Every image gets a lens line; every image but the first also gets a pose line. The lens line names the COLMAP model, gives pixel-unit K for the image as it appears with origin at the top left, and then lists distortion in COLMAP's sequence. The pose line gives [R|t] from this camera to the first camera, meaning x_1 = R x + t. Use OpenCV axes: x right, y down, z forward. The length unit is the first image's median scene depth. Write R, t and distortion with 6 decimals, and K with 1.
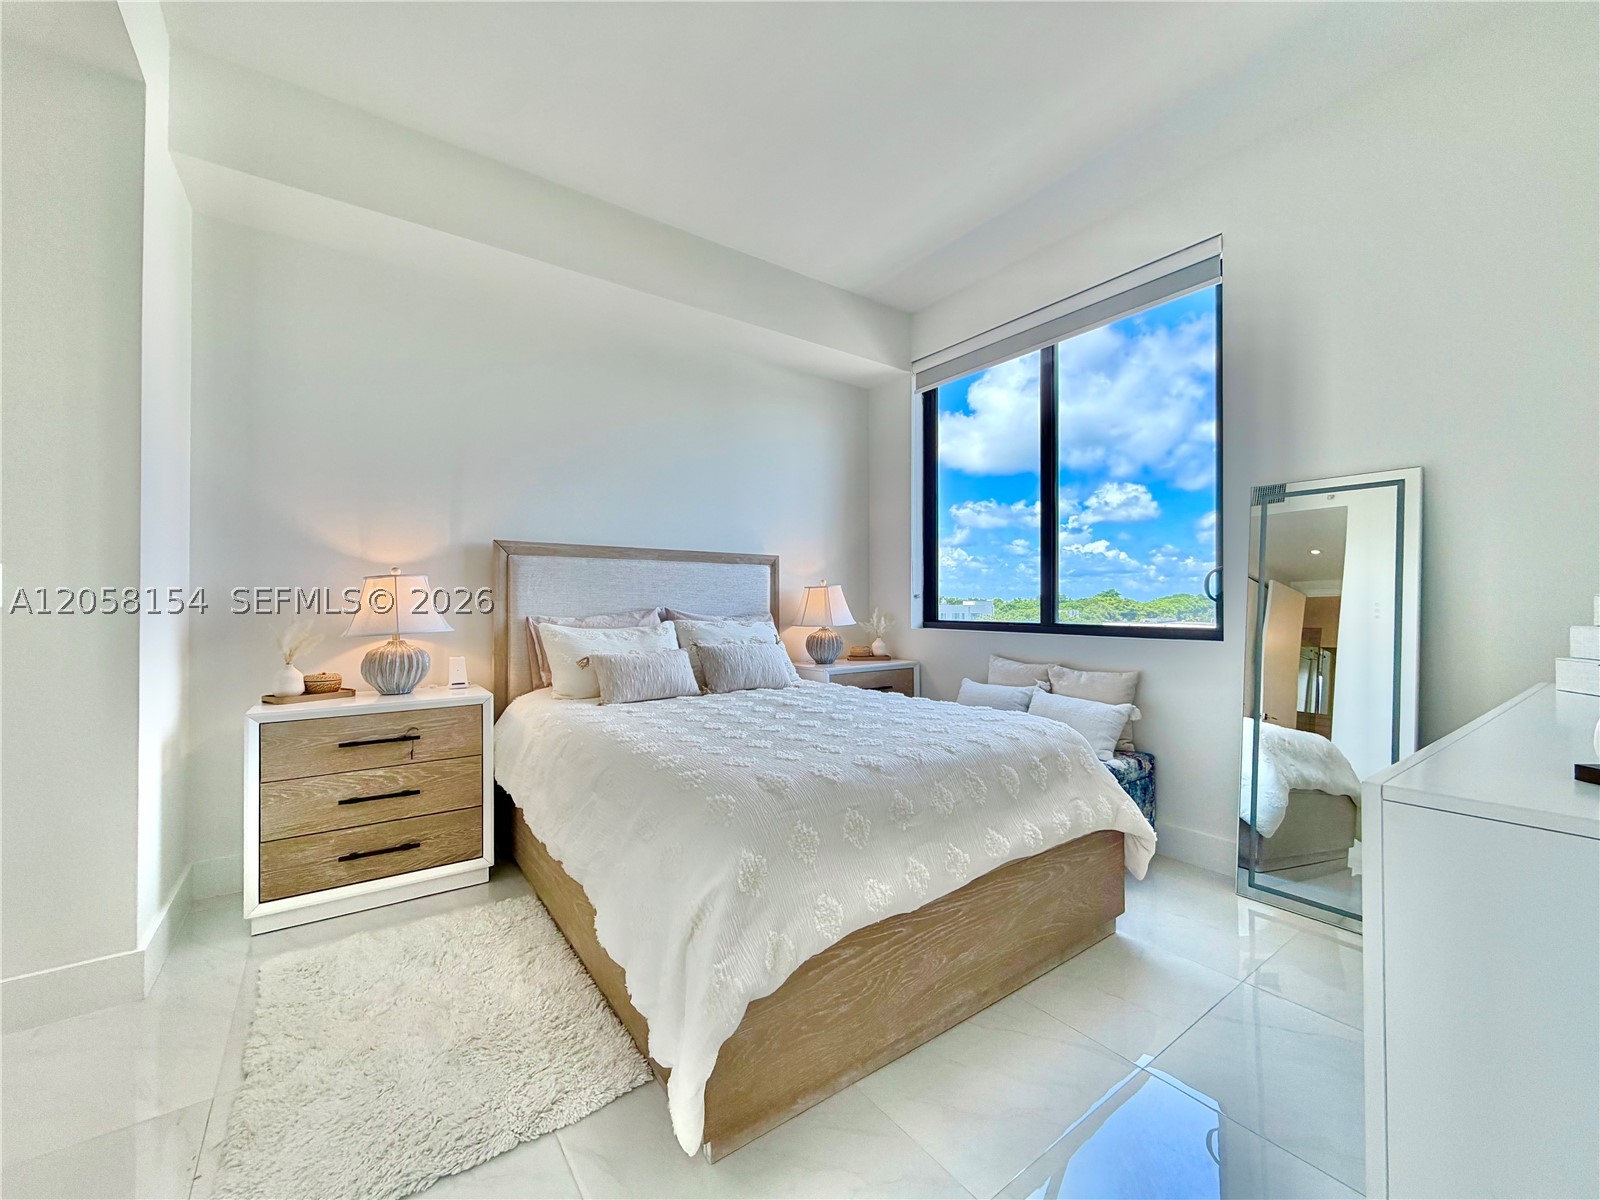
lens RADIAL K [[638.3, 0, 793.8], [0, 638.3, 599.7], [0, 0, 1]] dist [-0.000548, 0.004039]
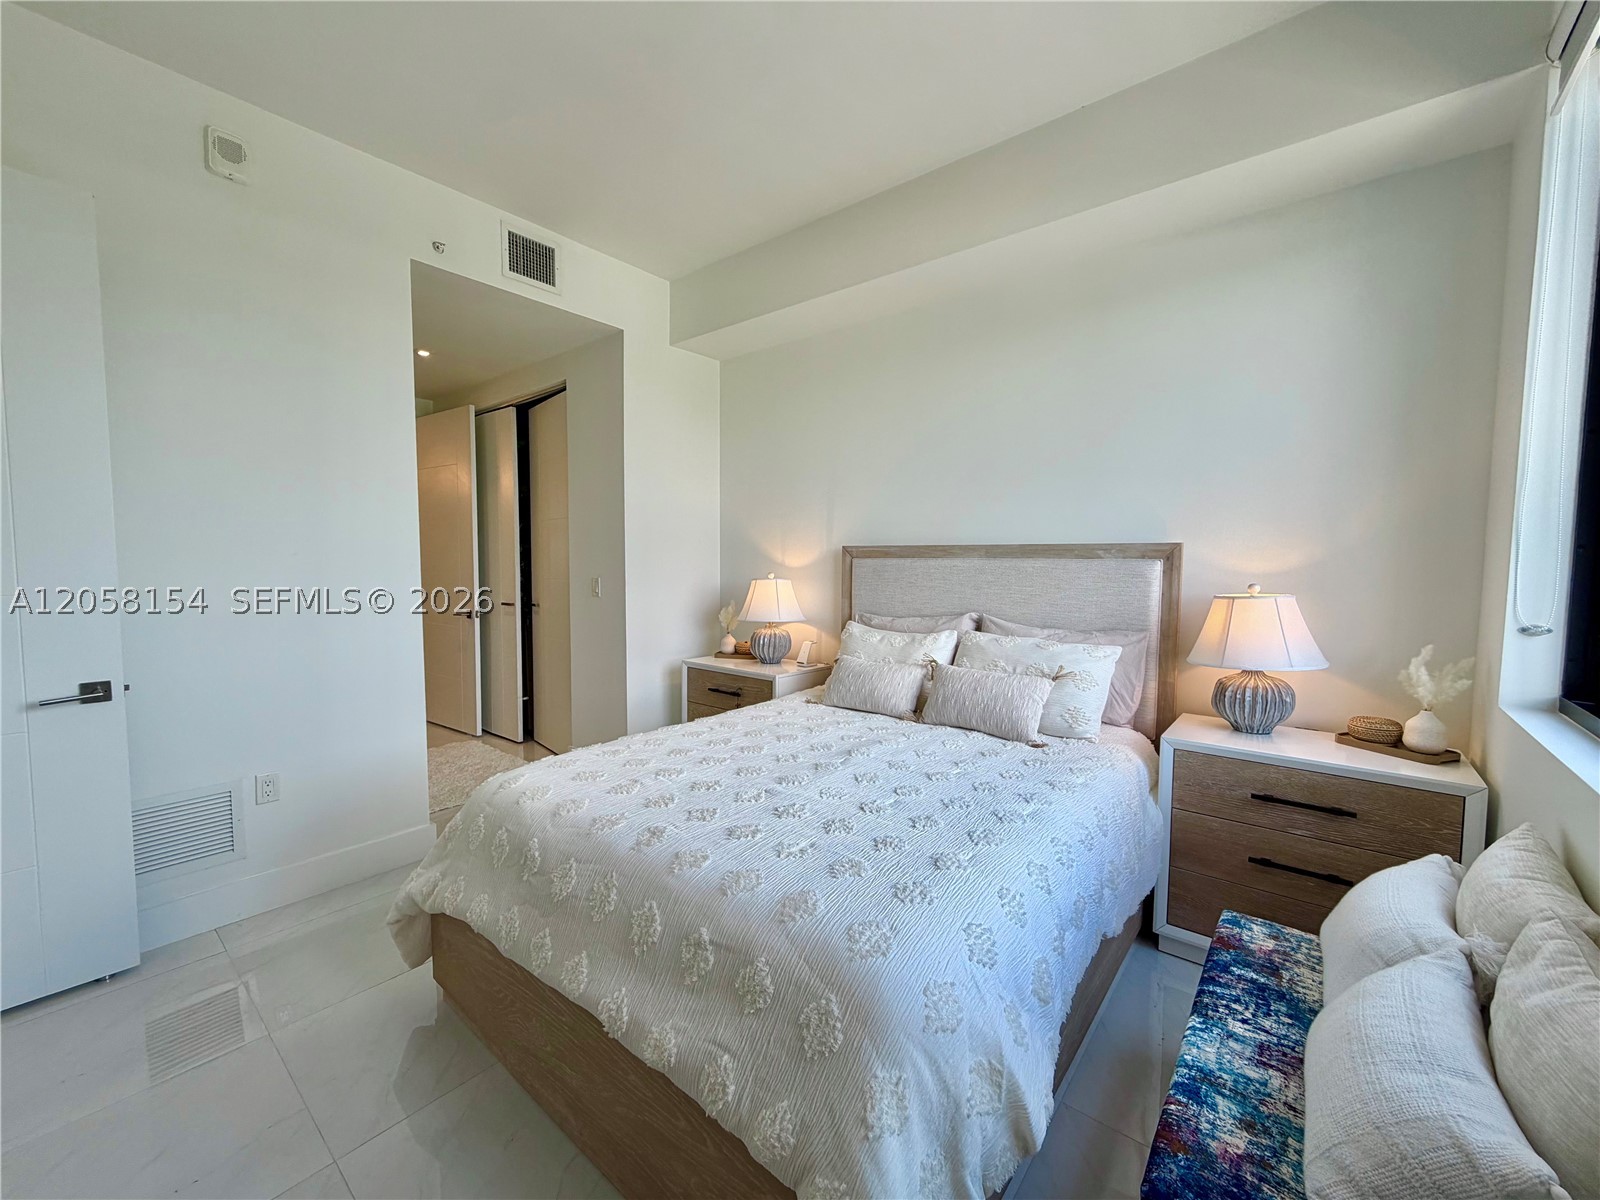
lens RADIAL K [[638.3, 0, 793.8], [0, 638.3, 599.7], [0, 0, 1]] dist [-0.000548, 0.004039]
pose [[0.244030, 0.061987, -0.967785, 0.575037], [0.002527, 0.997911, 0.064554, -0.063495], [0.969764, -0.018199, 0.243364, 0.557727]]
